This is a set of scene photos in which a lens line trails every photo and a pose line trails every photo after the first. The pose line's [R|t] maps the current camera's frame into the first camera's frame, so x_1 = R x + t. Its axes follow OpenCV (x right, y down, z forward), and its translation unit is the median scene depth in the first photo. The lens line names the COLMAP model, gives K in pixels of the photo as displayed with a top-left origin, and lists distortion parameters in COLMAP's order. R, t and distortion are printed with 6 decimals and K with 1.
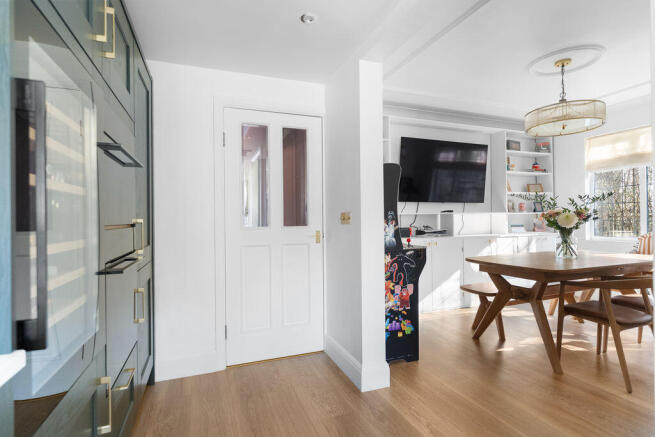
lens RADIAL K [[326.2, 0, 327.0], [0, 326.2, 218.8], [0, 0, 1]] dist [-0.002301, -0.003025]
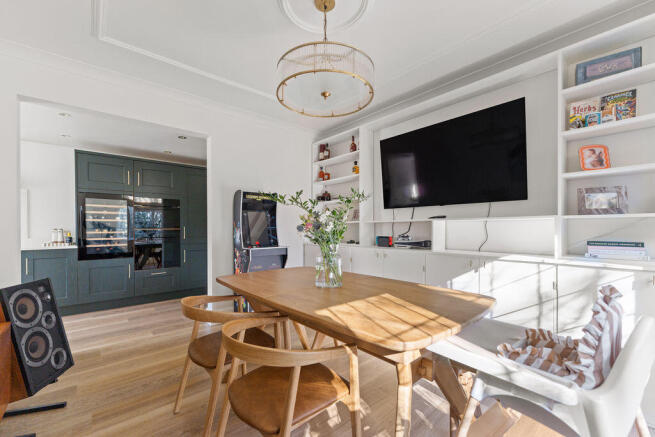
lens RADIAL K [[262.9, 0, 328.8], [0, 262.9, 227.0], [0, 0, 1]] dist [-0.004741, 0.001100]
pose [[0.370342, 0.009164, -0.928850, 0.830091], [0.000633, 0.999949, 0.010118, -0.006206], [0.928895, -0.004335, 0.370318, 0.540289]]
